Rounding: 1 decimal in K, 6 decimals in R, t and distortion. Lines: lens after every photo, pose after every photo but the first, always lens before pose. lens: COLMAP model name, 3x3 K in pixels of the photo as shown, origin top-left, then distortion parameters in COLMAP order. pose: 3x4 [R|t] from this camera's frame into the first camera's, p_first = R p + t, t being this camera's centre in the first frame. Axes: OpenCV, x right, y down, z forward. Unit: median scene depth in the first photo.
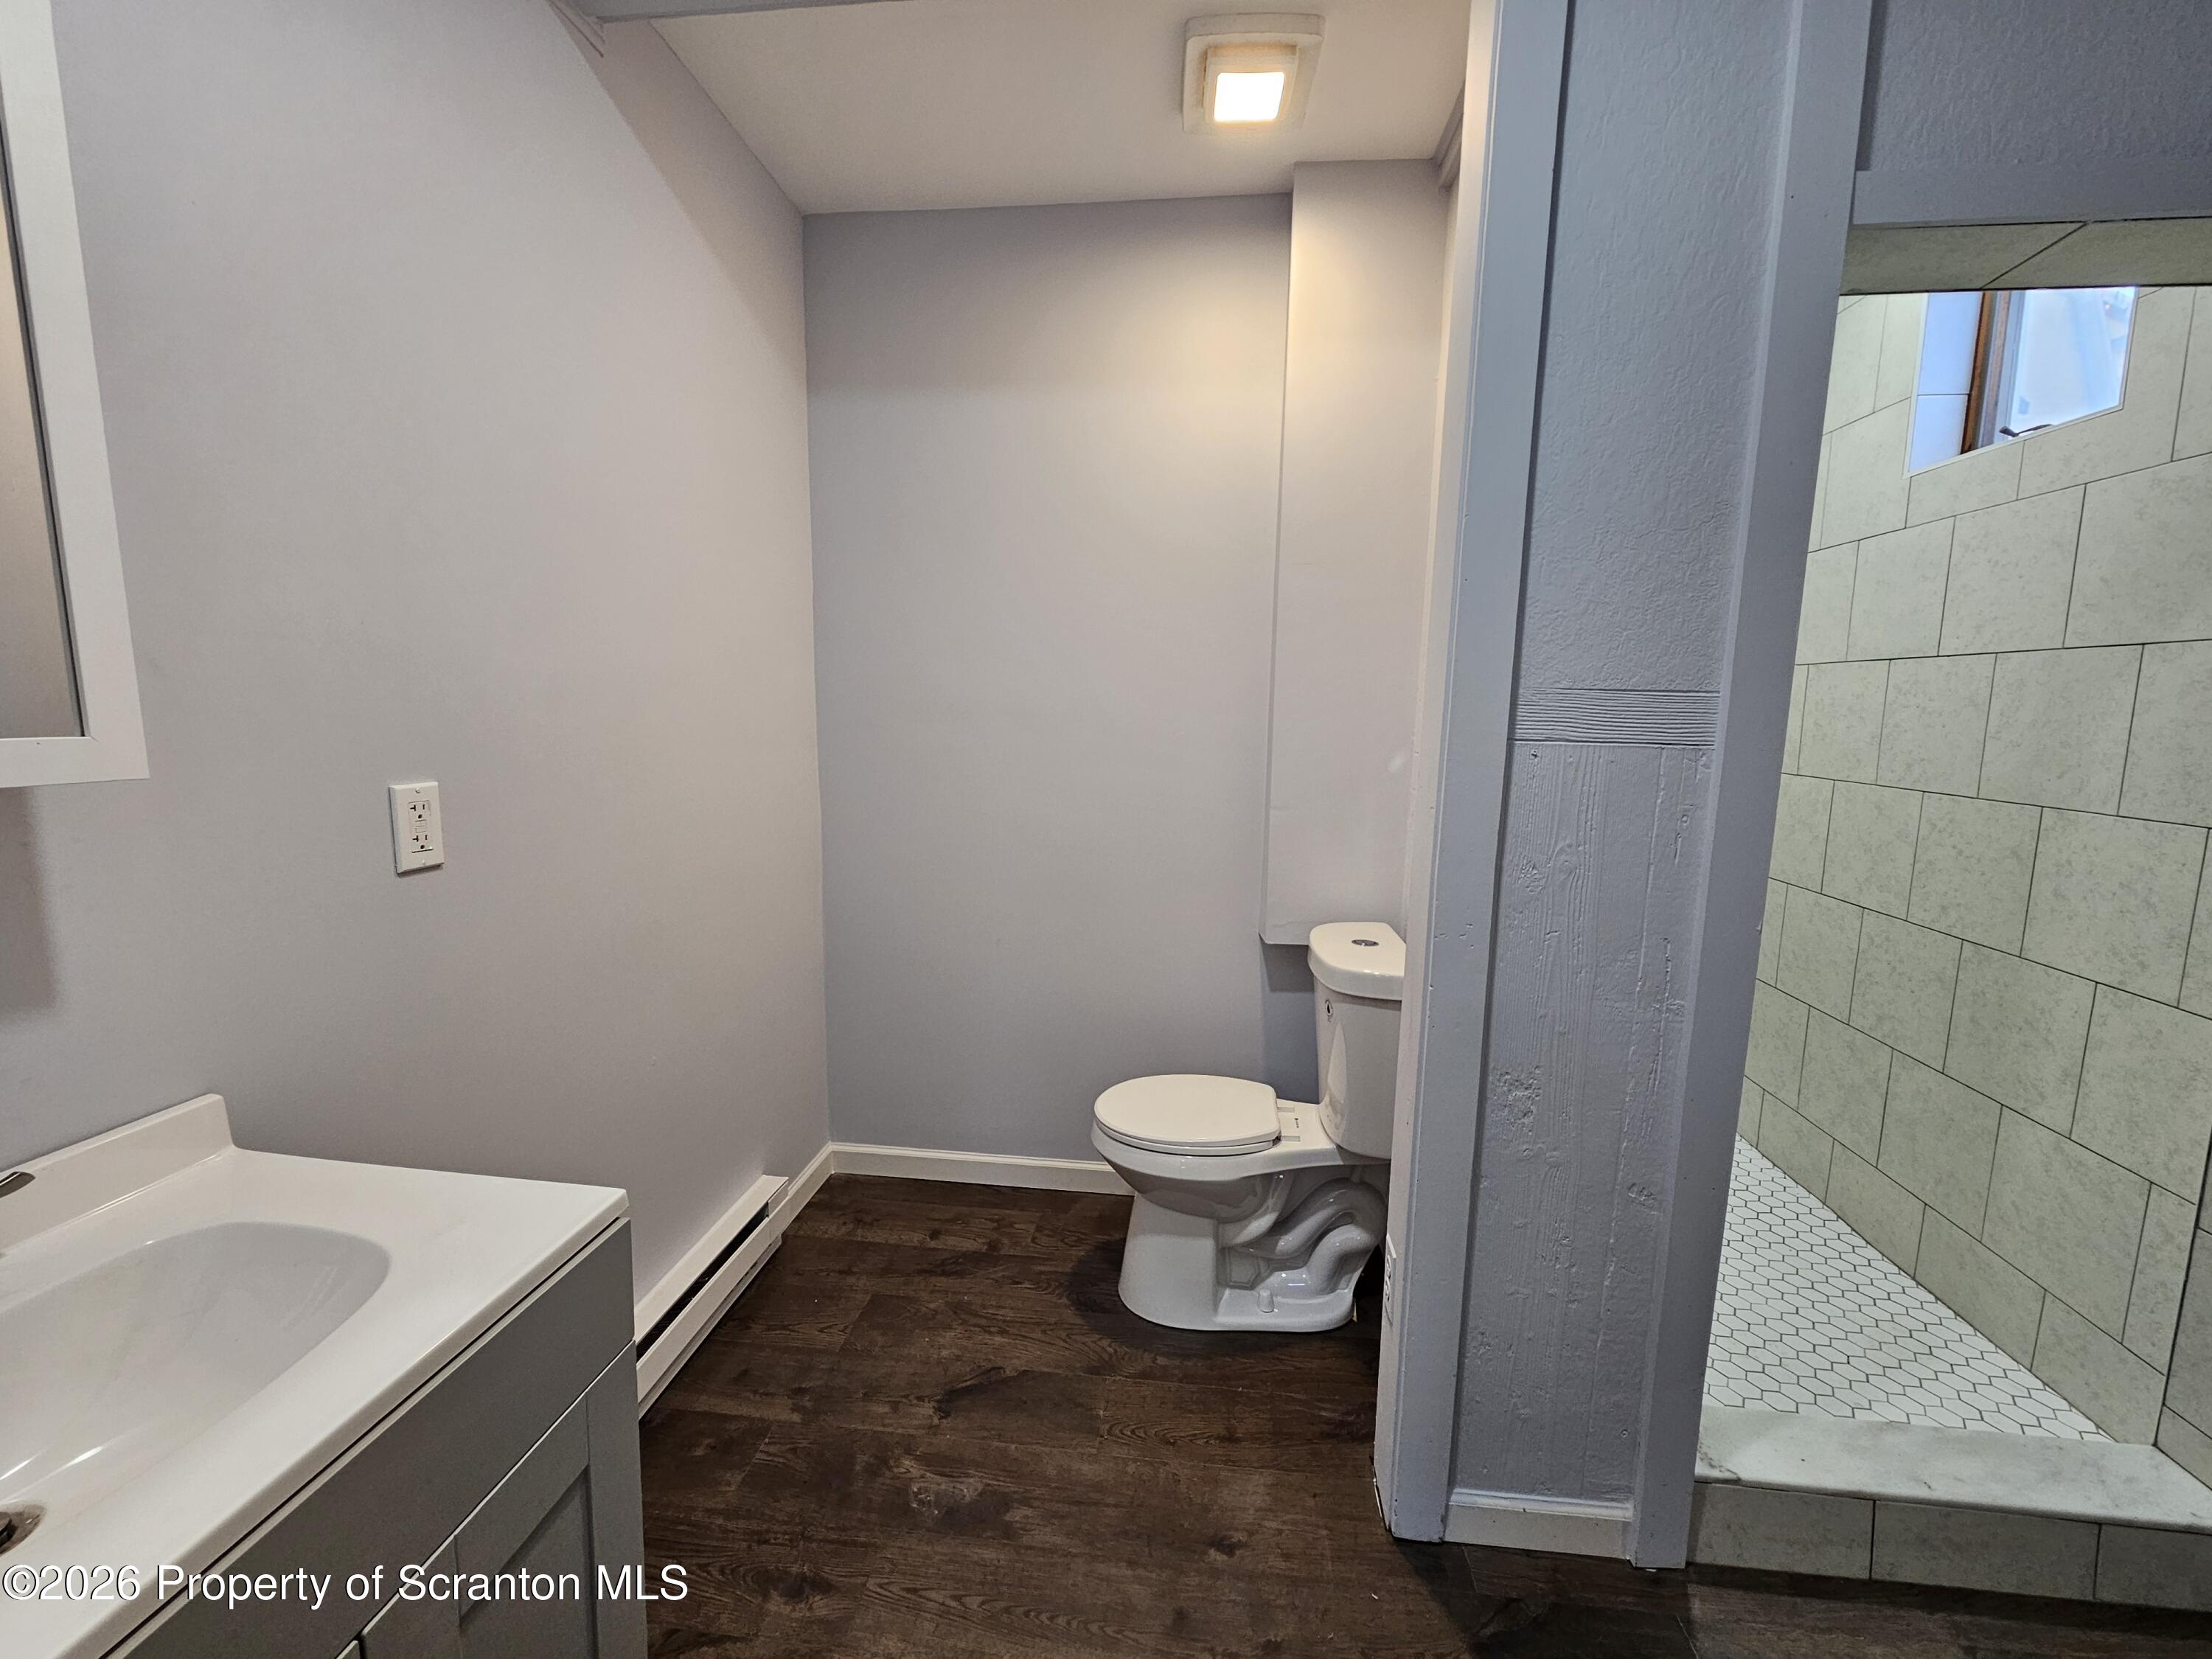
lens RADIAL K [[907.5, 0, 1095.3], [0, 907.5, 826.4], [0, 0, 1]] dist [0.003420, 0.001002]
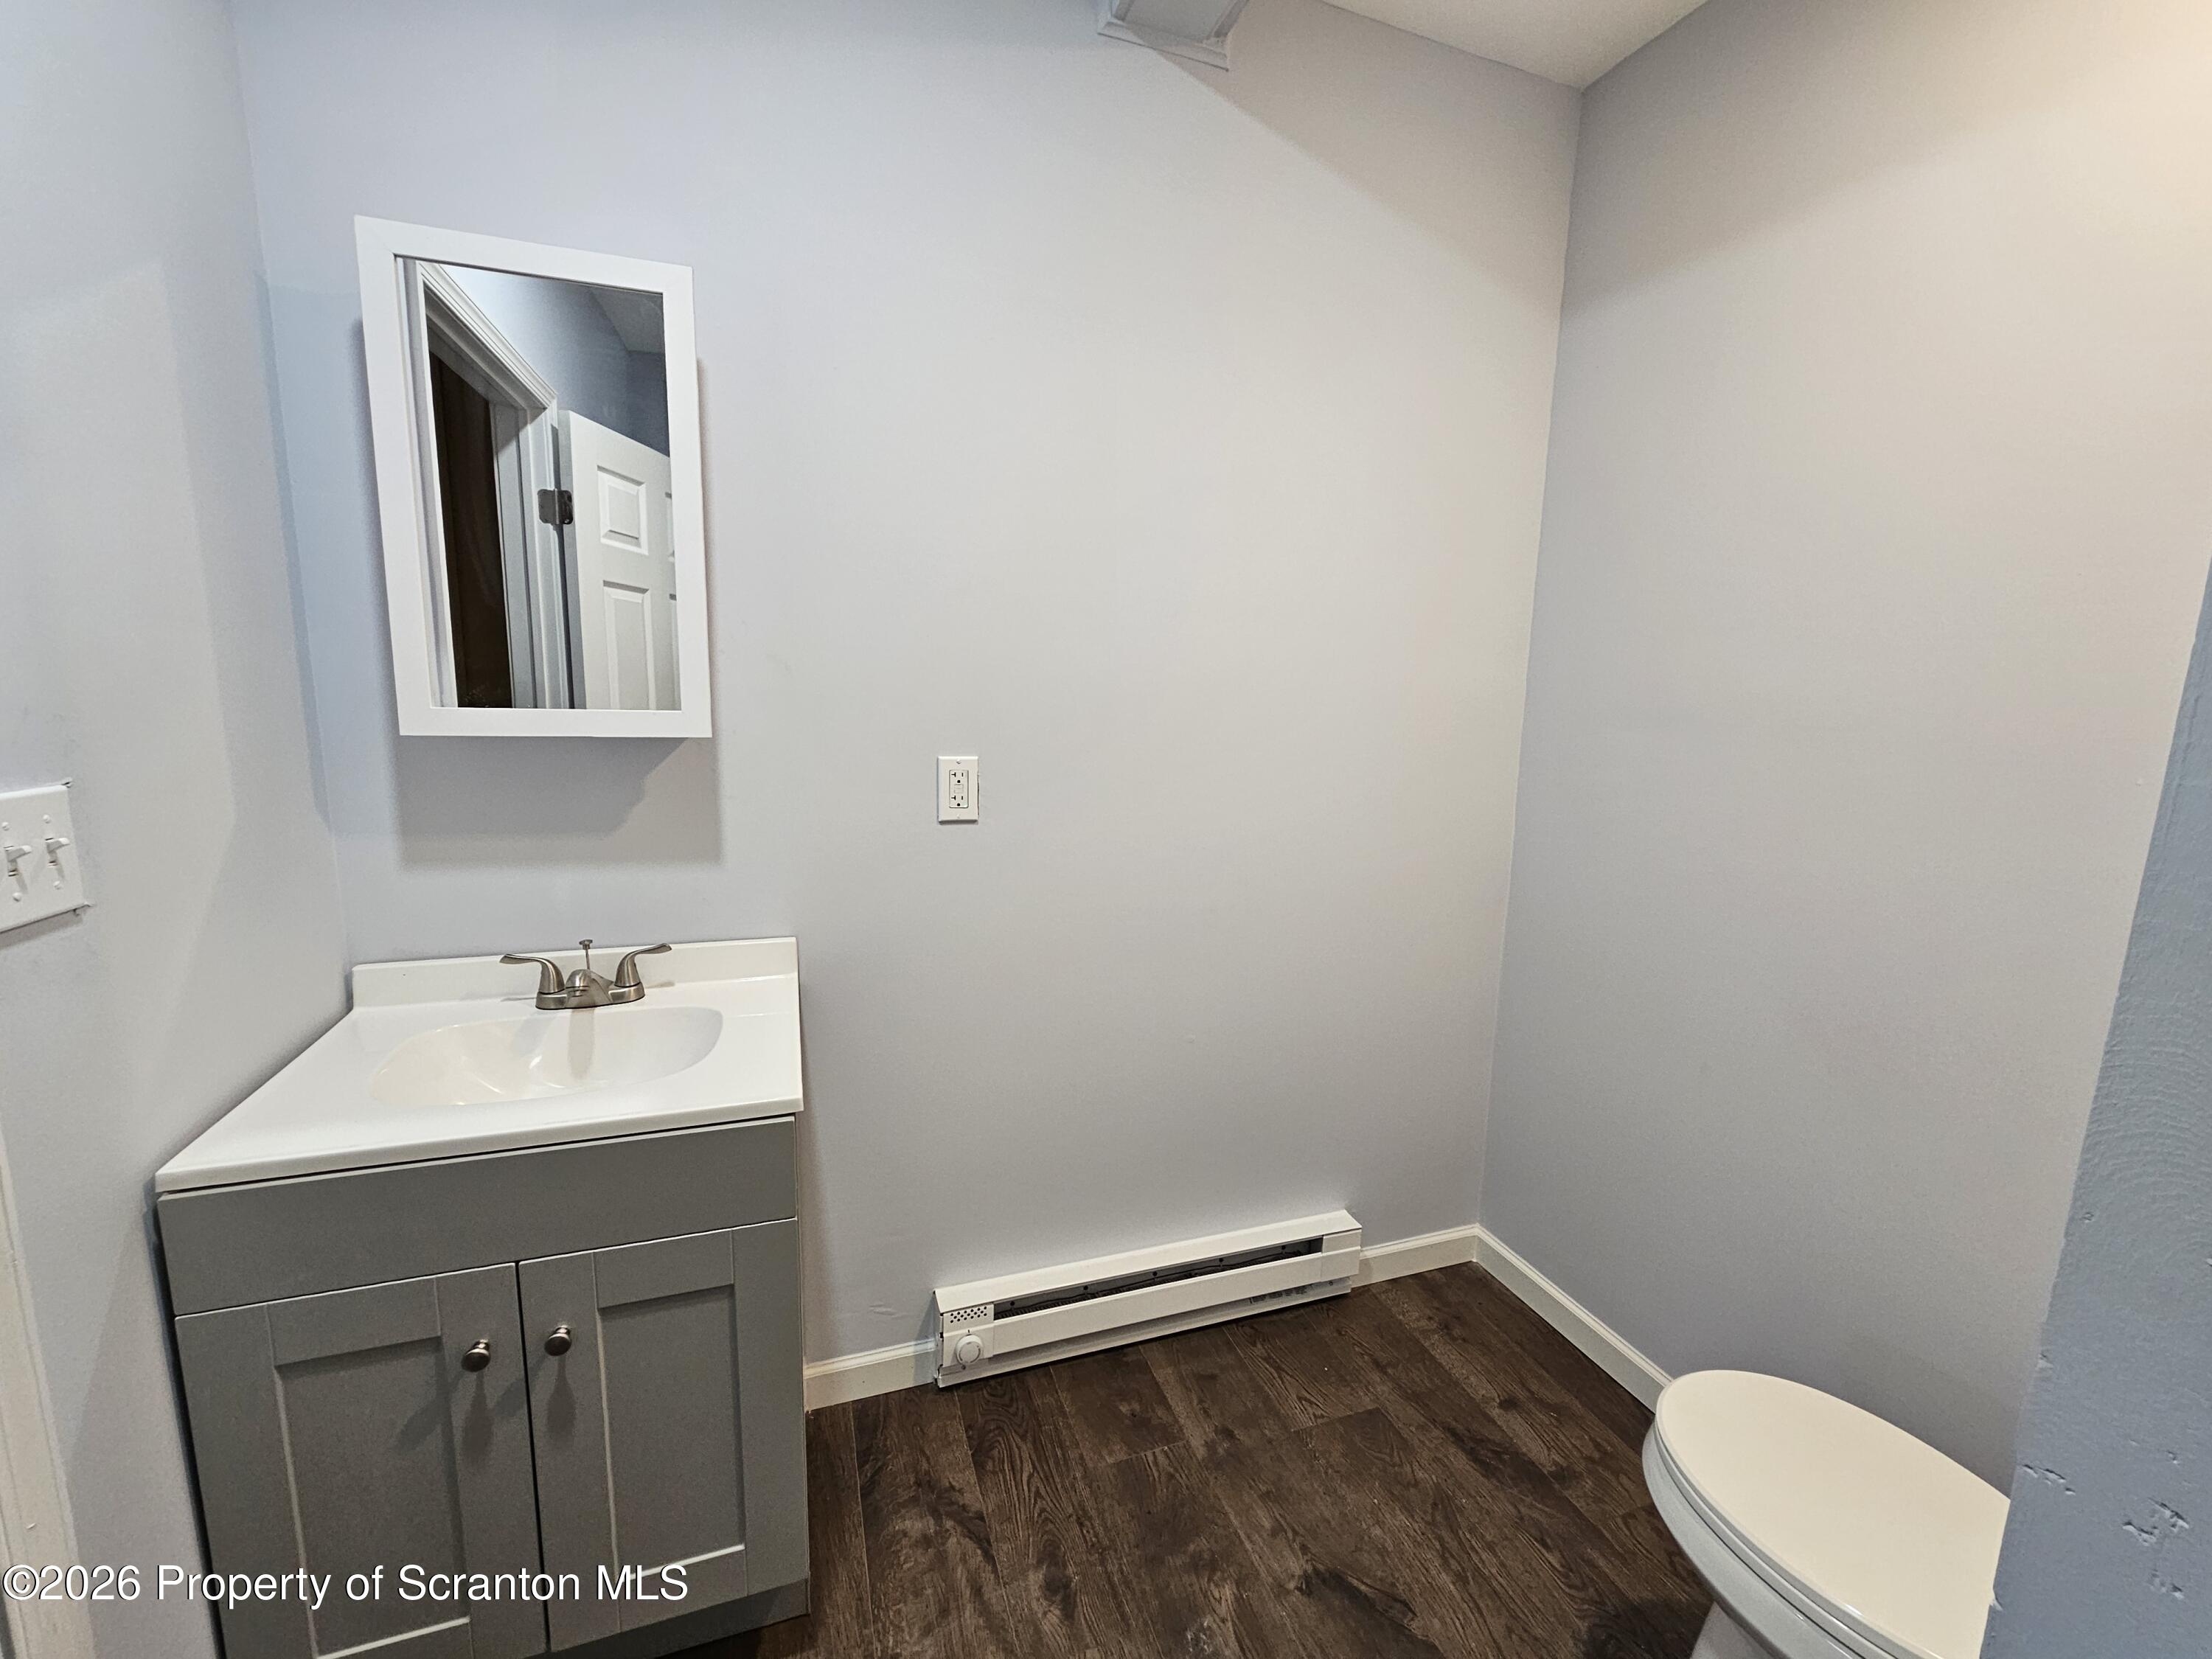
lens RADIAL K [[907.5, 0, 1113.2], [0, 907.5, 826.1], [0, 0, 1]] dist [0.003420, 0.001002]
pose [[0.452091, 0.144609, -0.880172, 0.366837], [-0.142215, 0.985834, 0.088922, -0.067321], [0.880562, 0.084973, 0.466252, 0.412836]]
